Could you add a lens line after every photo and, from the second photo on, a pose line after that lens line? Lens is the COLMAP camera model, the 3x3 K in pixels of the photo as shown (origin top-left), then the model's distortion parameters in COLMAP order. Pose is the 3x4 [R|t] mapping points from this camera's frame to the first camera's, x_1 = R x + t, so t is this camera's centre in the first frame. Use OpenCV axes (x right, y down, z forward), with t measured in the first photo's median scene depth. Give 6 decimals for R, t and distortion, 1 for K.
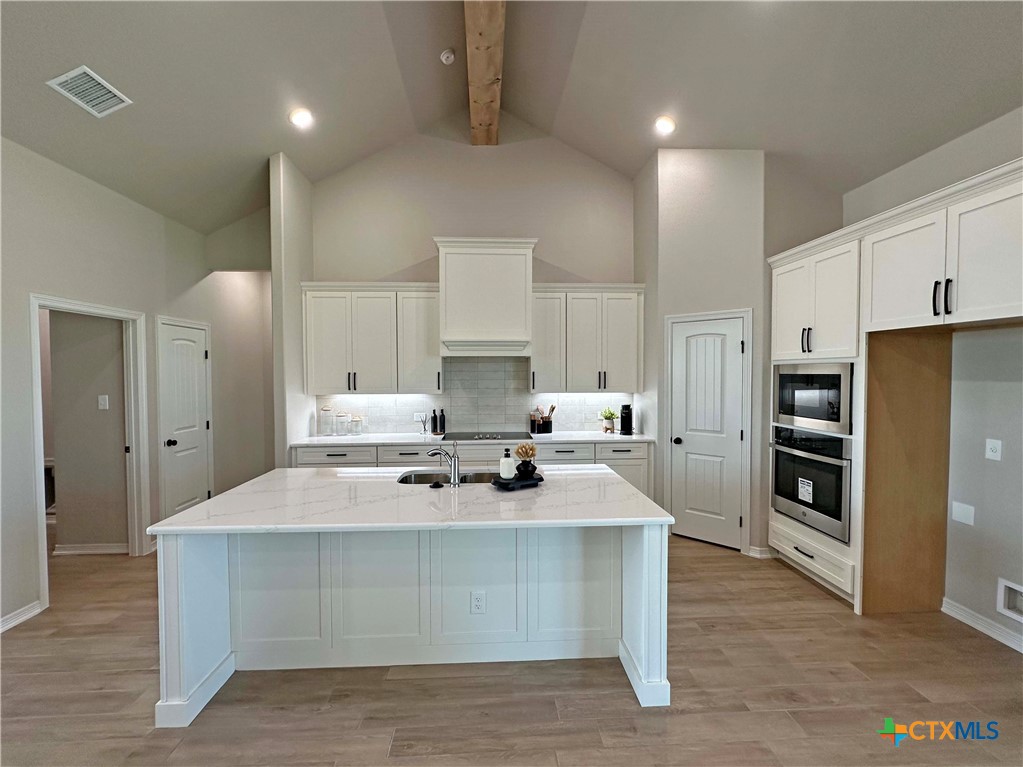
lens RADIAL K [[433.3, 0, 506.7], [0, 433.3, 384.3], [0, 0, 1]] dist [0.001530, -0.000636]
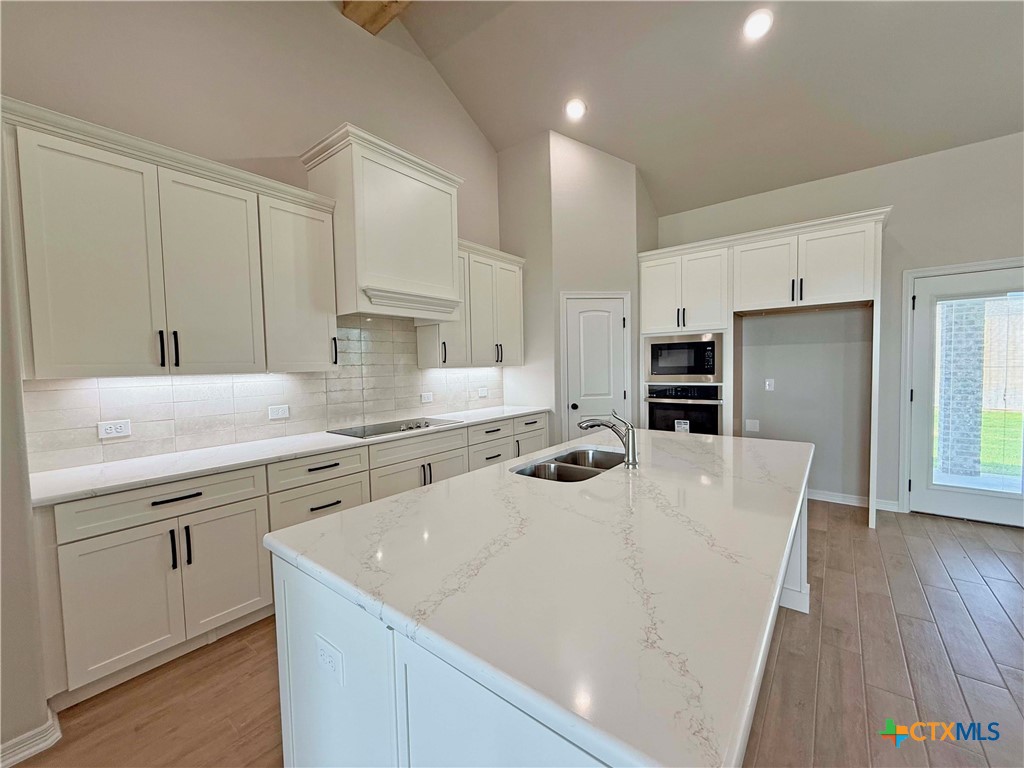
lens RADIAL K [[410.9, 0, 507.4], [0, 410.9, 384.3], [0, 0, 1]] dist [-0.001571, -0.000279]
pose [[0.661848, -0.044906, 0.748292, -0.567082], [0.040542, 0.998887, 0.024086, 0.047802], [-0.748541, 0.014396, 0.662932, 0.496942]]
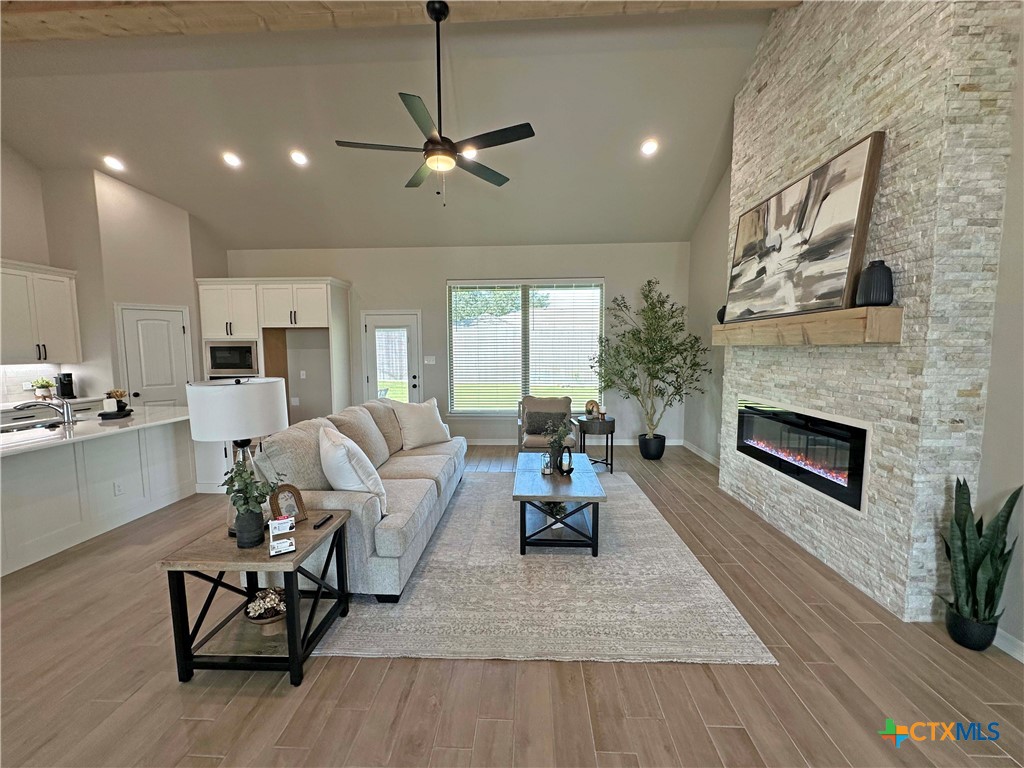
lens RADIAL K [[409.6, 0, 512.6], [0, 409.6, 384.6], [0, 0, 1]] dist [-0.001602, 0.000168]
pose [[0.096108, -0.082788, 0.991922, -0.901290], [0.033313, 0.996244, 0.079921, 0.037266], [-0.994813, 0.025363, 0.098505, -0.380549]]
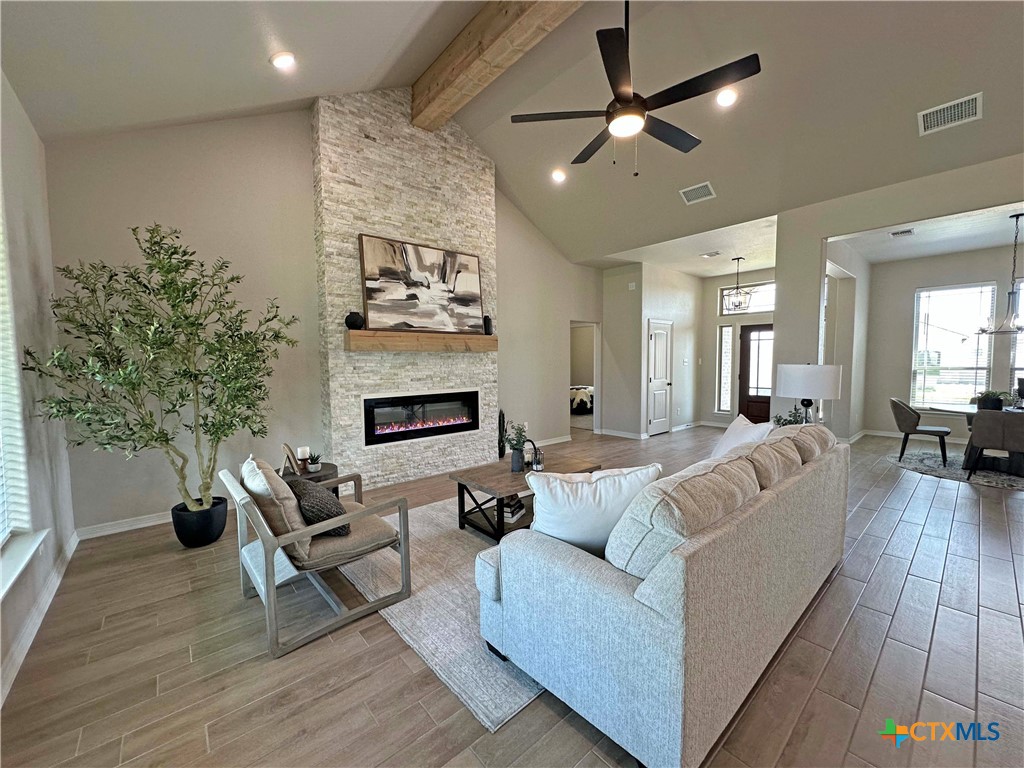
lens RADIAL K [[409.6, 0, 512.4], [0, 409.6, 383.9], [0, 0, 1]] dist [-0.001602, 0.000168]
pose [[-0.789119, 0.051102, -0.612111, 0.659779], [-0.003708, 0.996119, 0.087942, 0.030146], [0.614229, 0.071666, -0.785867, 0.352570]]
